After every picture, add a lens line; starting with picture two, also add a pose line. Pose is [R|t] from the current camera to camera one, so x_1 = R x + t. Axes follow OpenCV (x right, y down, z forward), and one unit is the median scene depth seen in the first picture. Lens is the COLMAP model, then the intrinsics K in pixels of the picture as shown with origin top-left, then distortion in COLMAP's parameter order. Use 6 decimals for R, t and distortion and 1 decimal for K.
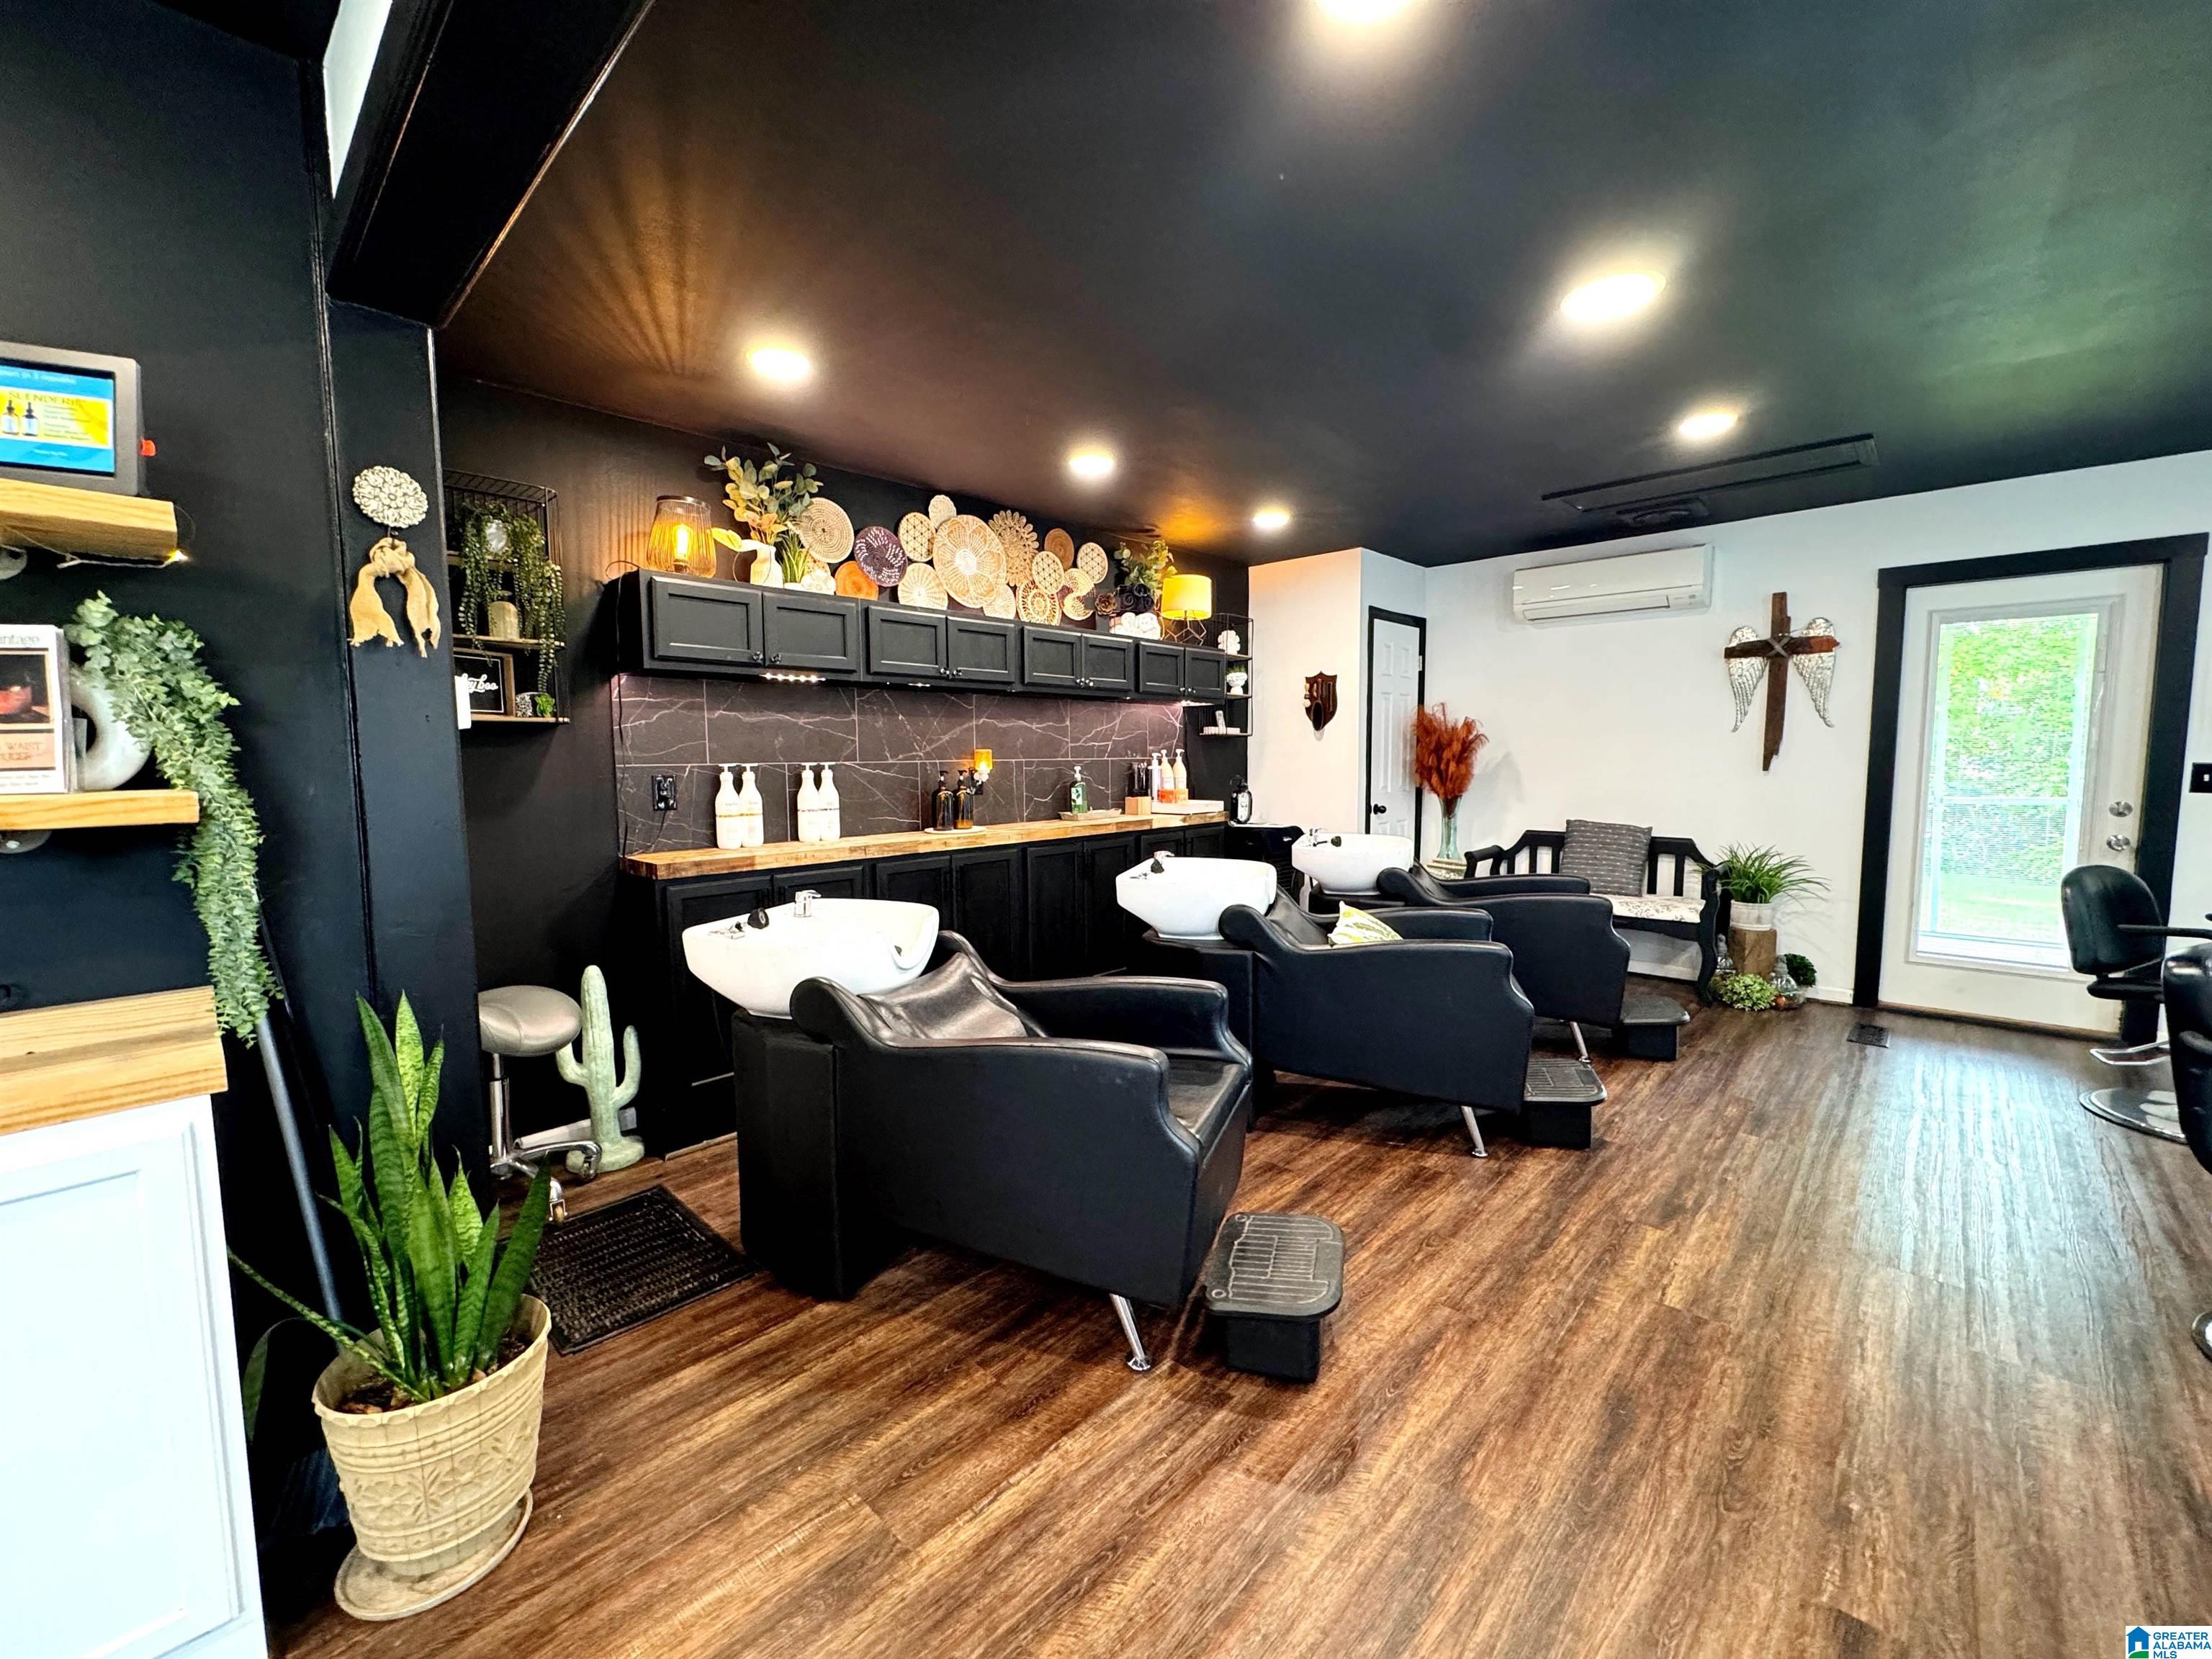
lens RADIAL K [[885.0, 0, 1102.1], [0, 885.0, 828.9], [0, 0, 1]] dist [-0.003666, 0.000585]
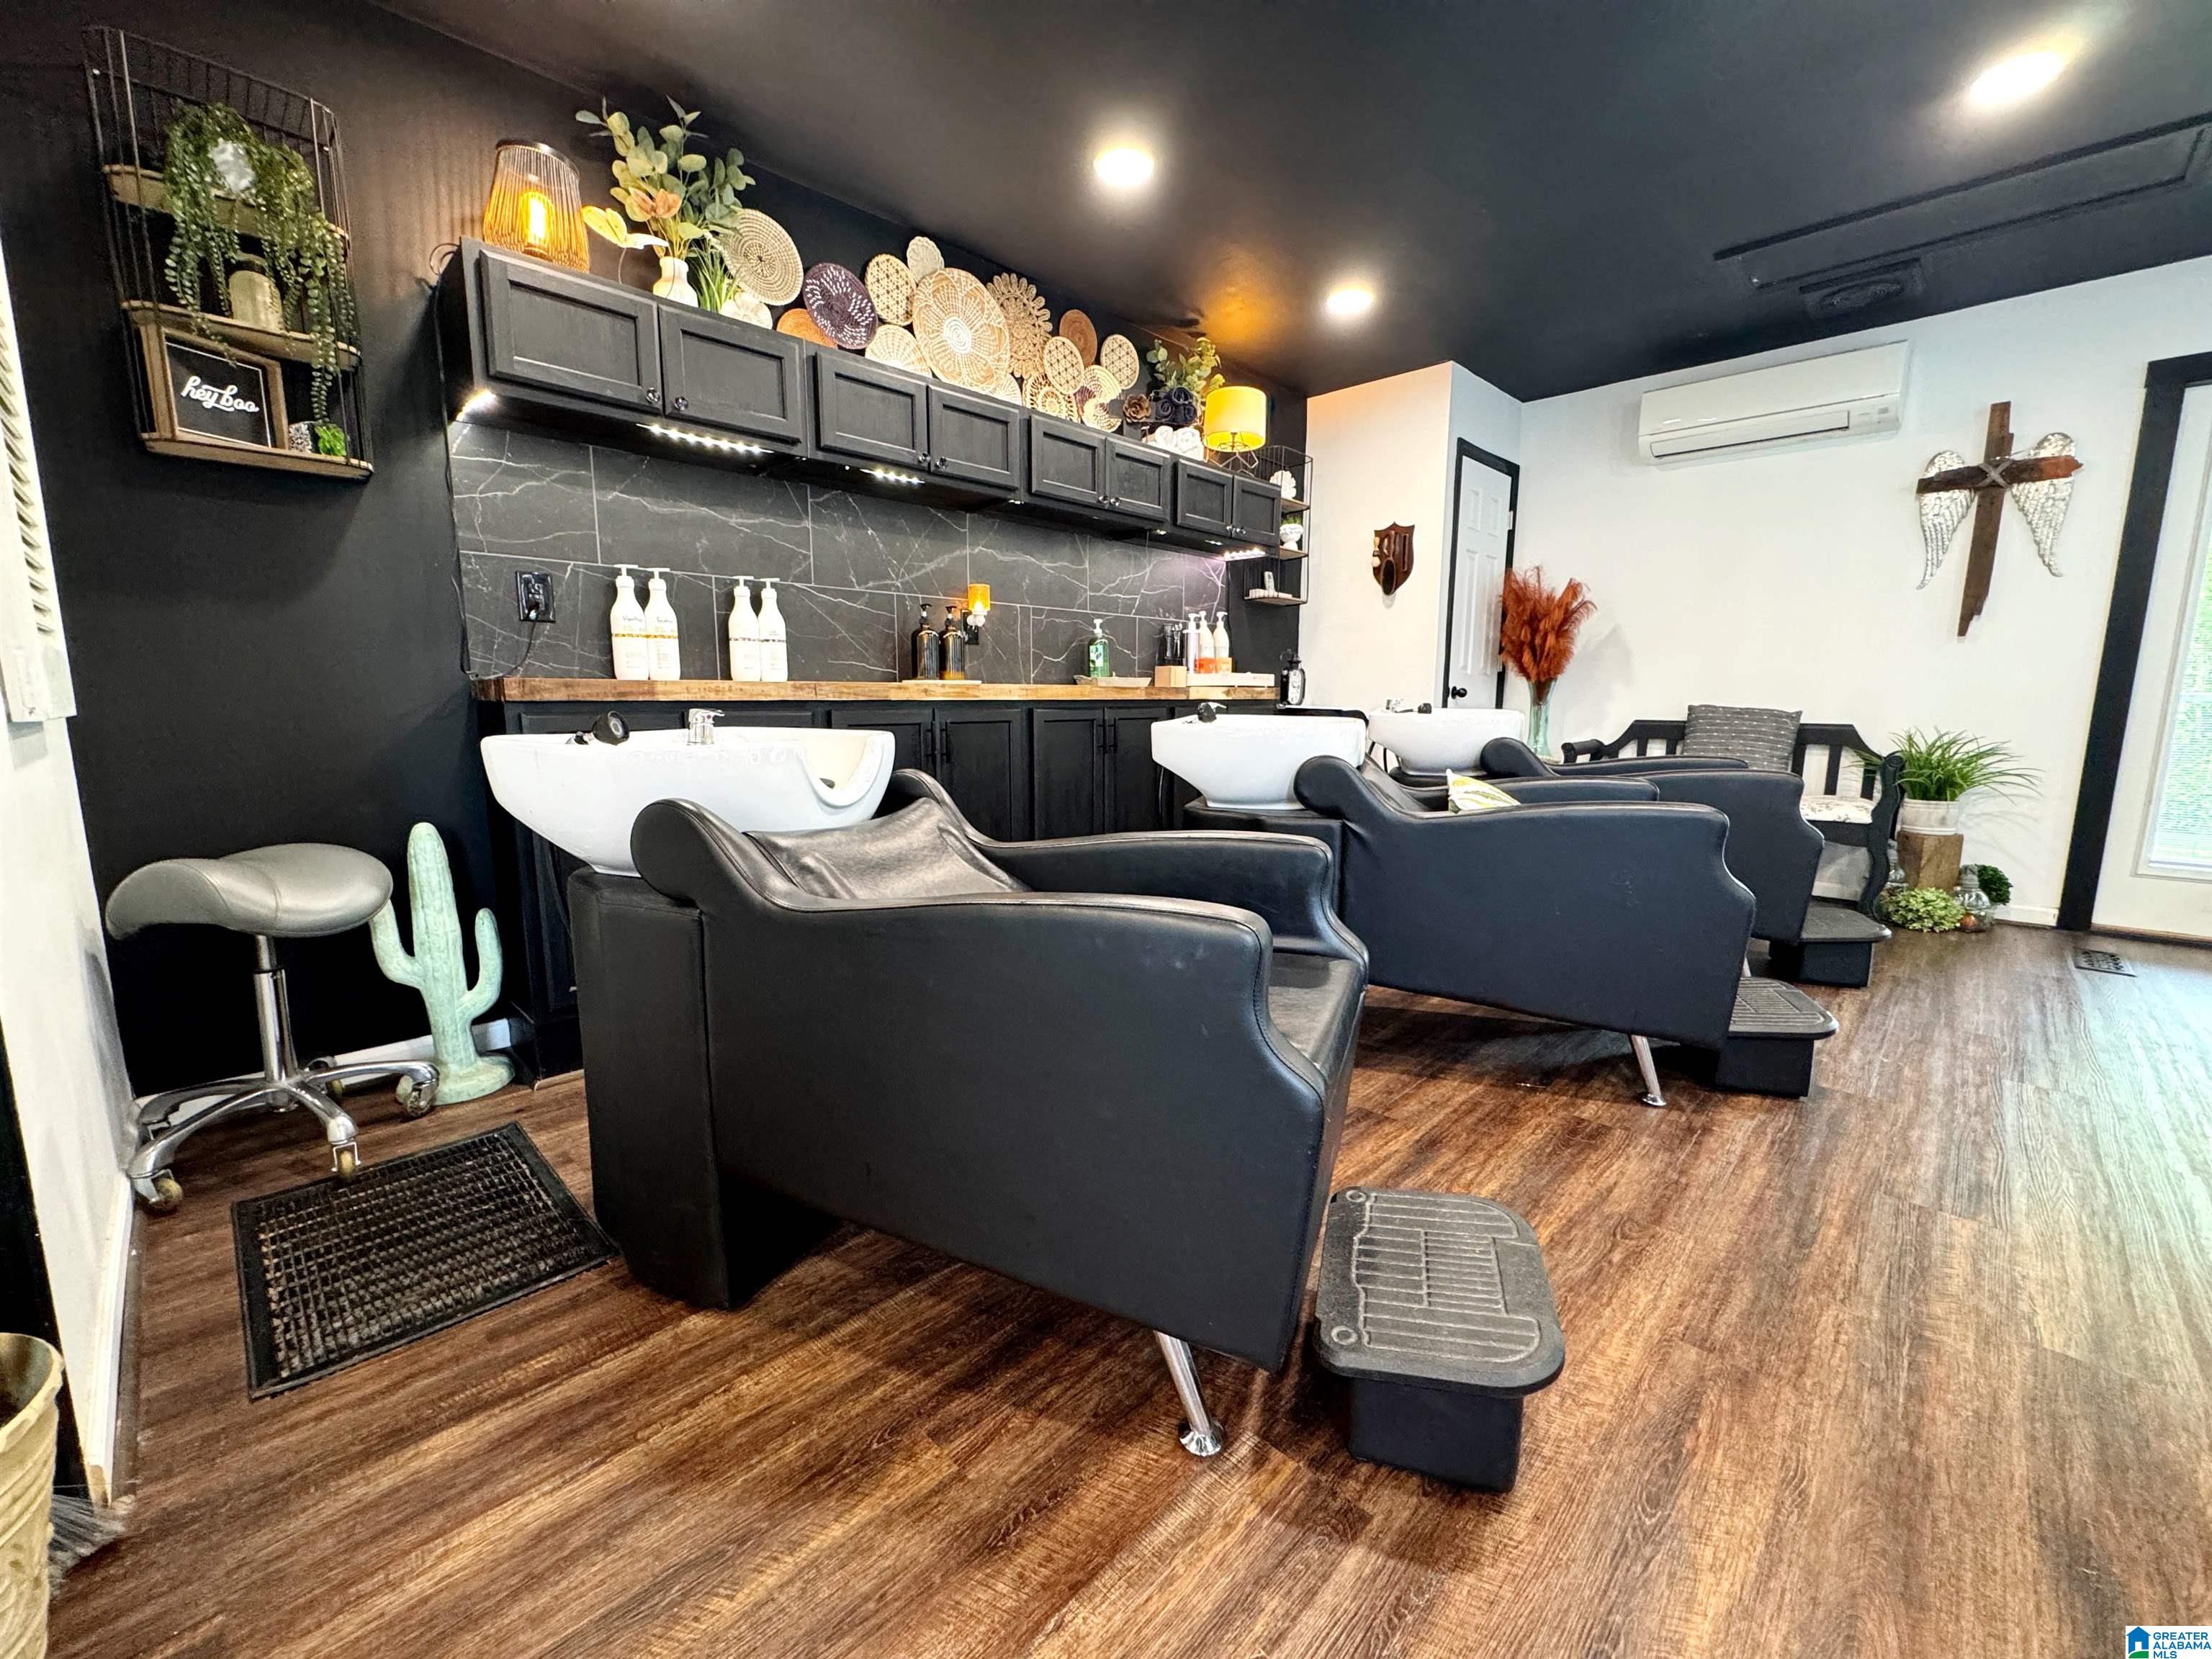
lens RADIAL K [[885.0, 0, 1102.0], [0, 885.0, 829.0], [0, 0, 1]] dist [-0.003666, 0.000585]
pose [[0.999778, 0.014006, -0.015770, -0.009992], [-0.012947, 0.997780, 0.065323, 0.077031], [0.016650, -0.065105, 0.997740, 0.212619]]
